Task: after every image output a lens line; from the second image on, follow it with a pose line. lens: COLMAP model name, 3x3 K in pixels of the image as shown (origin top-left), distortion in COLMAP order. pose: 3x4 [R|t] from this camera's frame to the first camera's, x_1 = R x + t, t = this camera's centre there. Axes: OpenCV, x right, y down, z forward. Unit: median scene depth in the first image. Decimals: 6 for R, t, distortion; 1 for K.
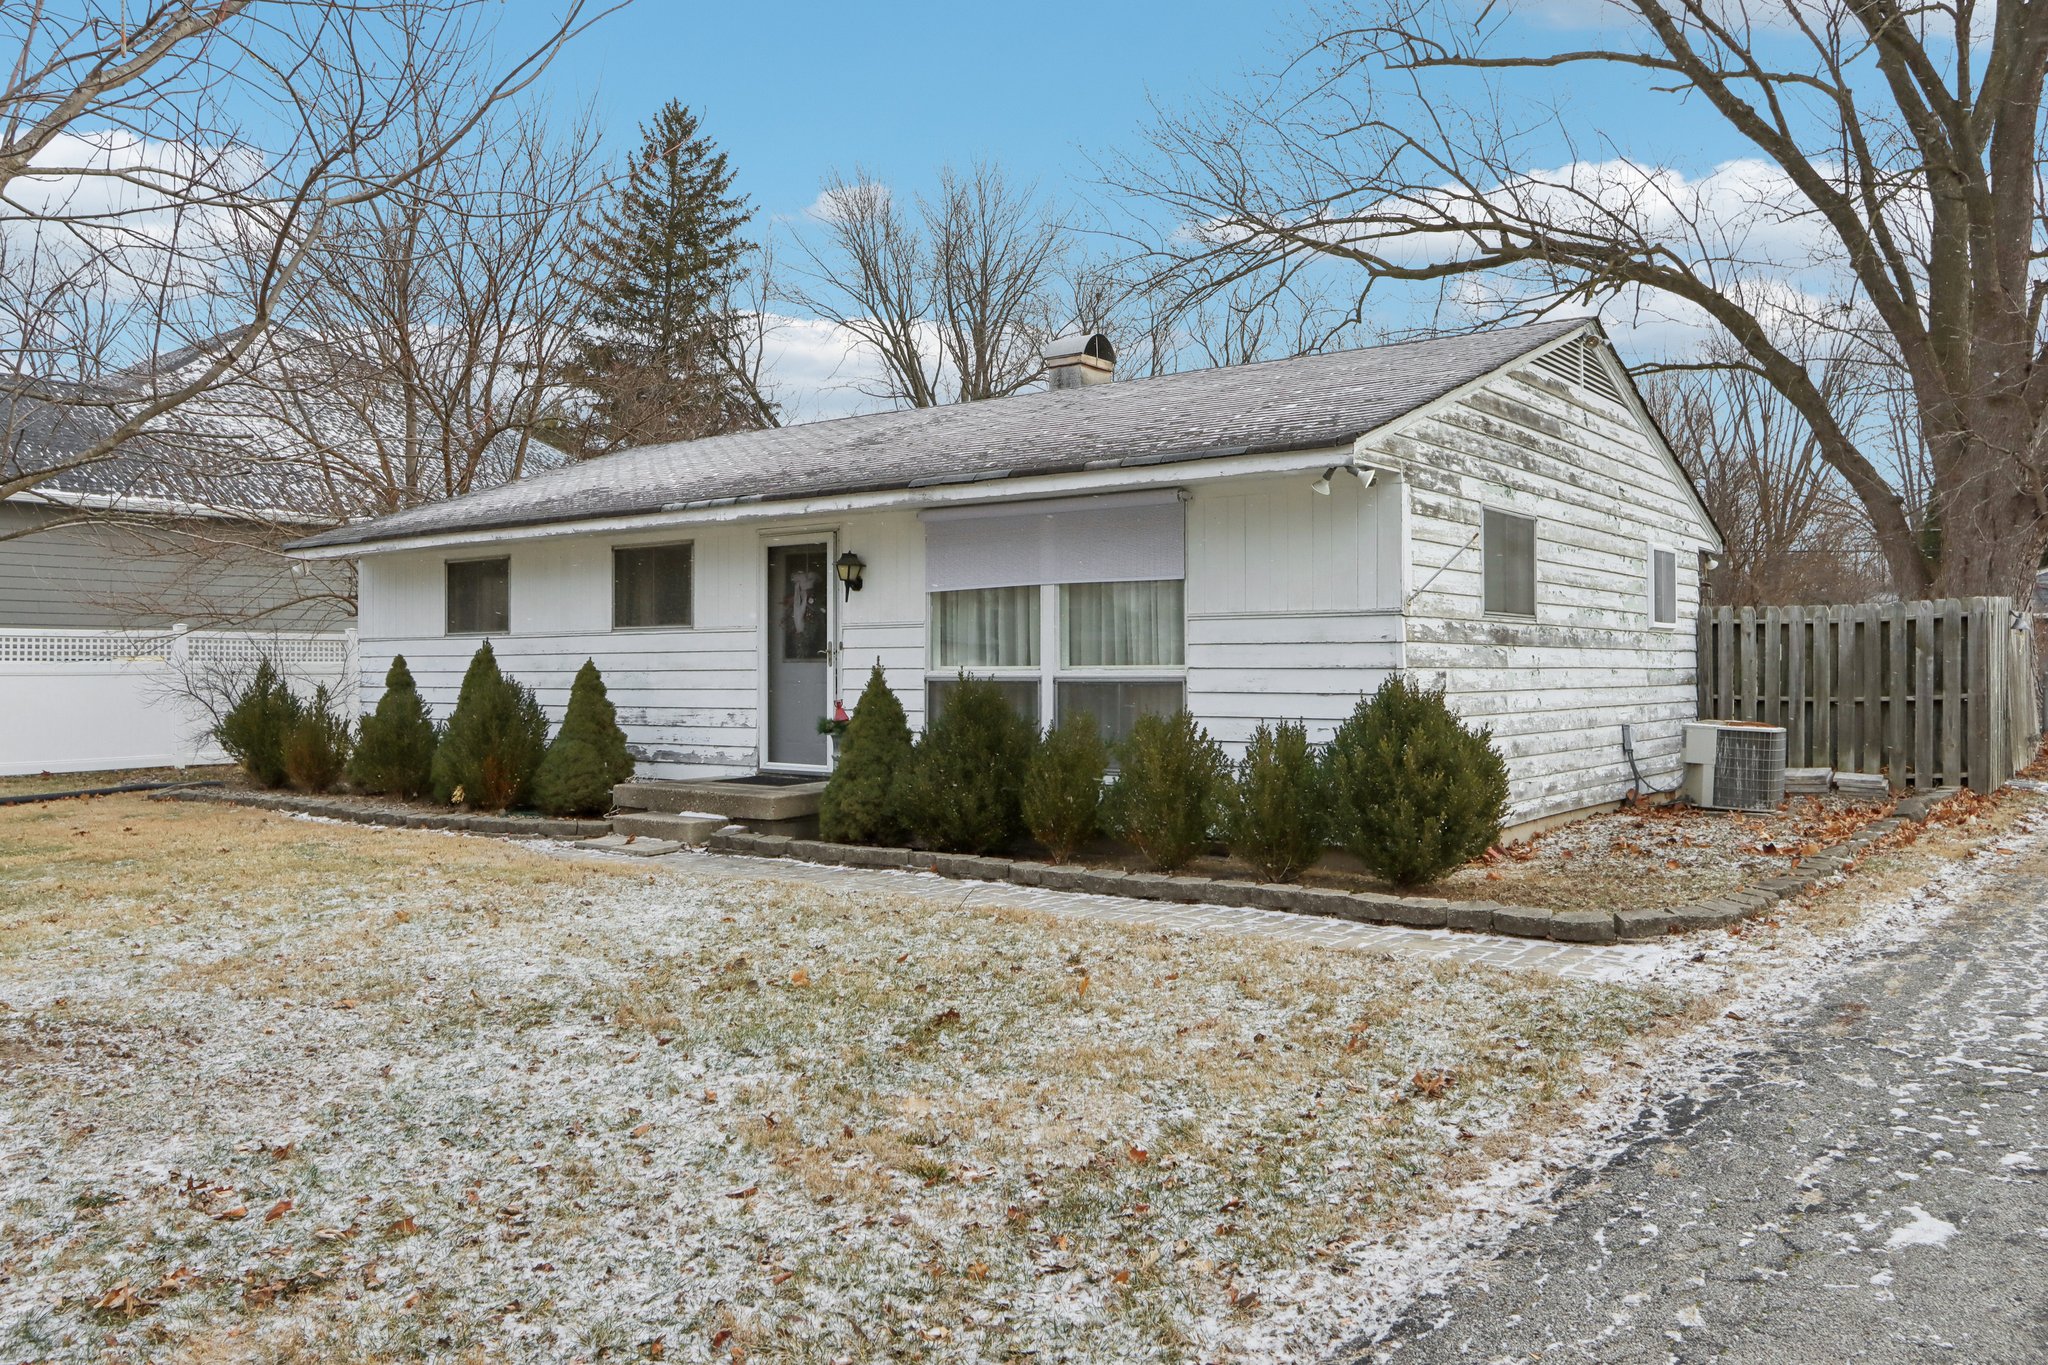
lens RADIAL K [[1572.6, 0, 1023.3], [0, 1572.6, 674.4], [0, 0, 1]] dist [0.003522, 0.000348]
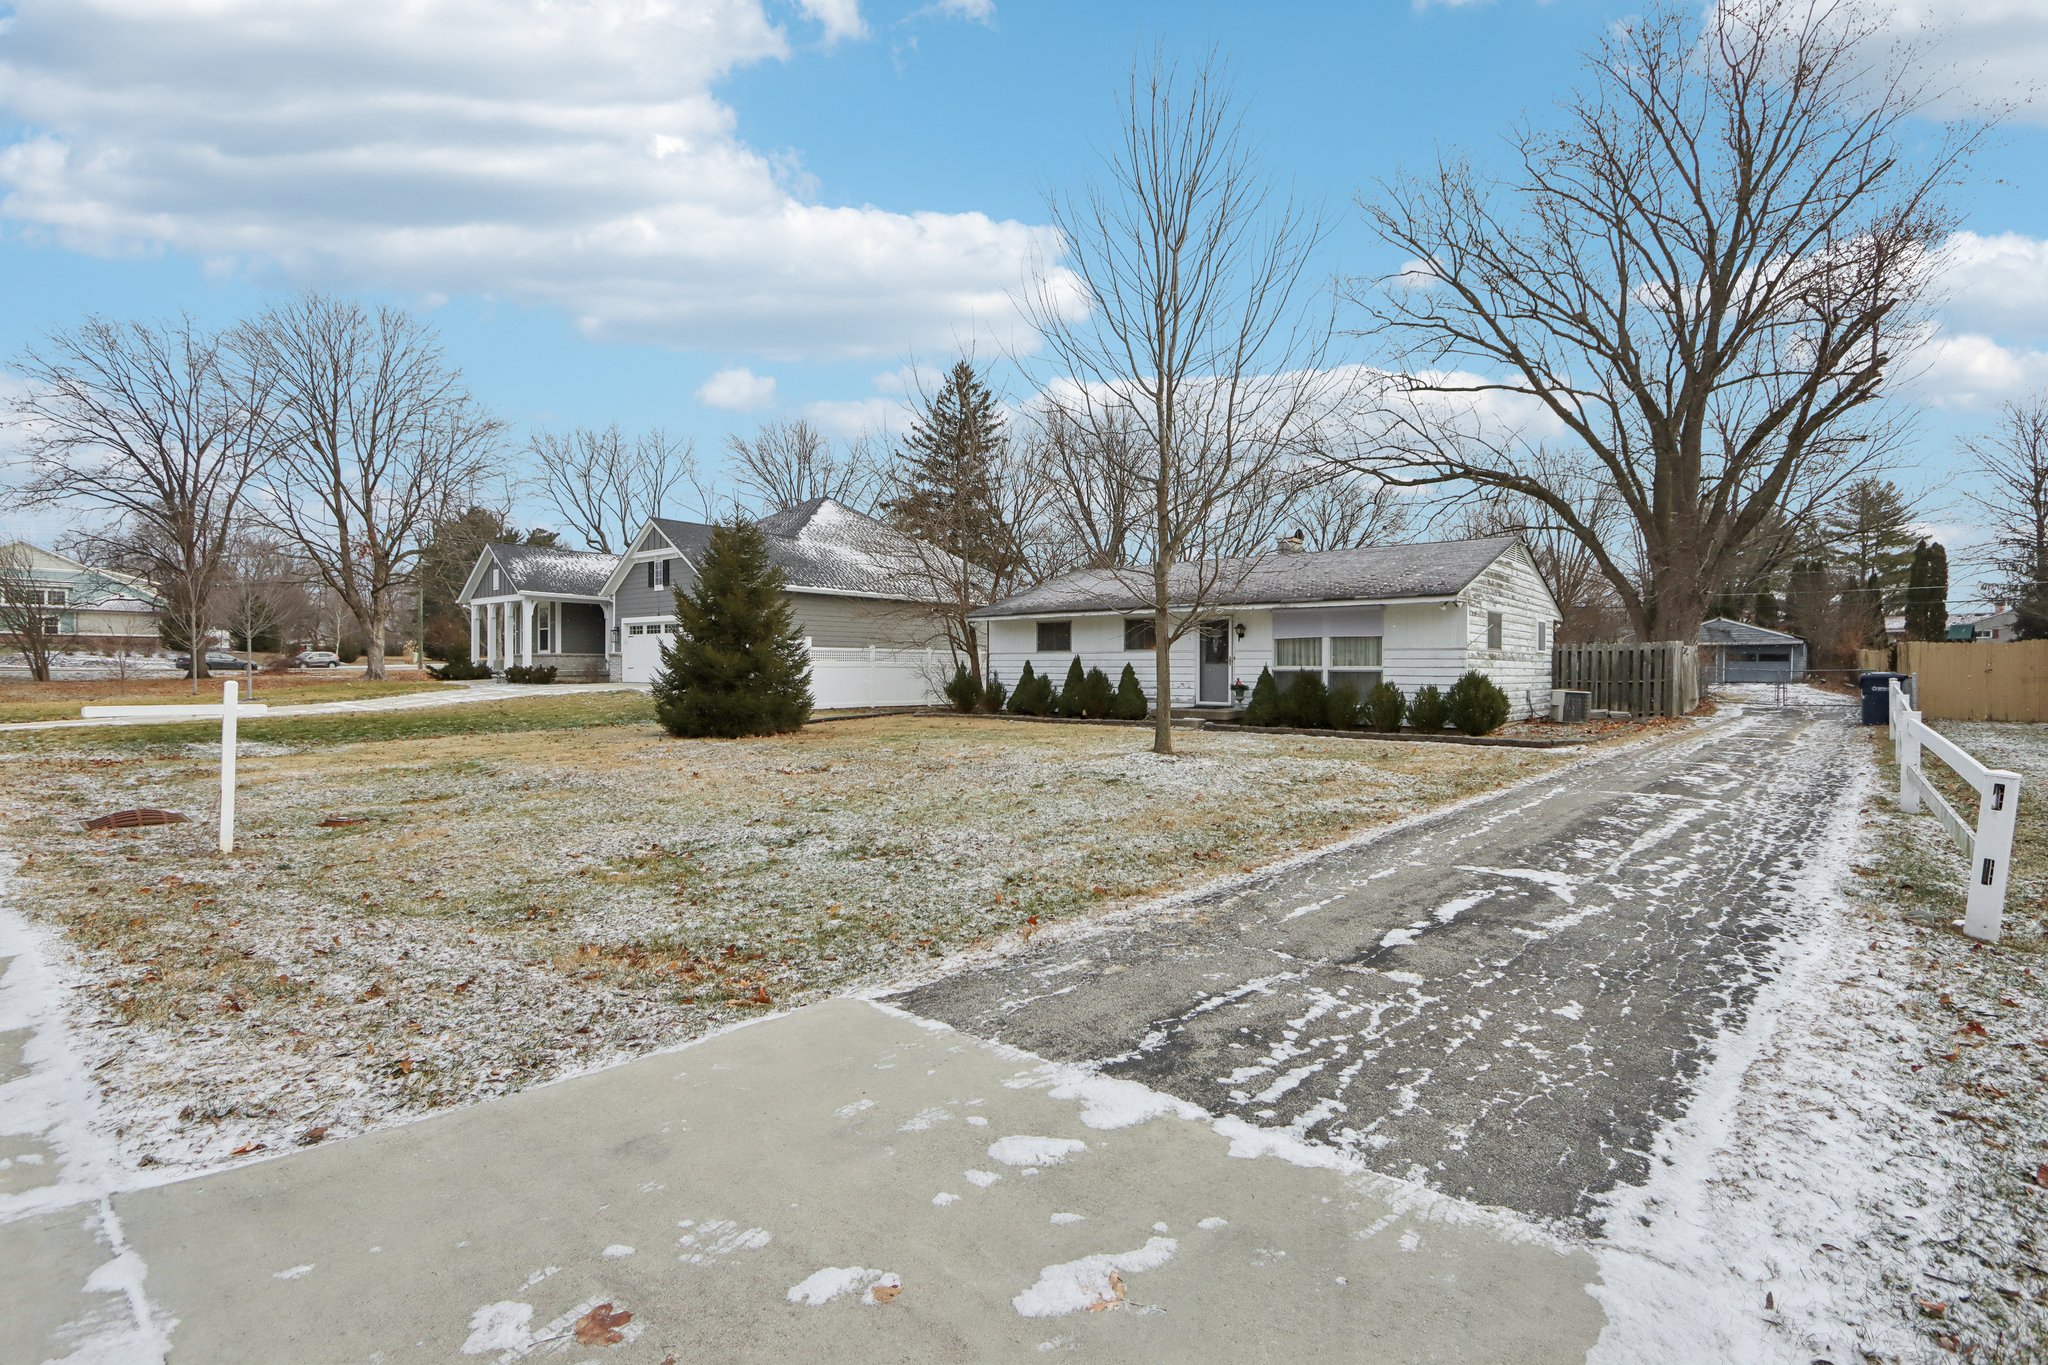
lens RADIAL K [[954.6, 0, 1024.3], [0, 954.6, 691.1], [0, 0, 1]] dist [-0.017031, 0.000424]
pose [[0.997969, 0.008679, -0.063104, -0.329559], [-0.007332, 0.999741, 0.021552, 0.005388], [0.063275, -0.021046, 0.997774, -0.582979]]
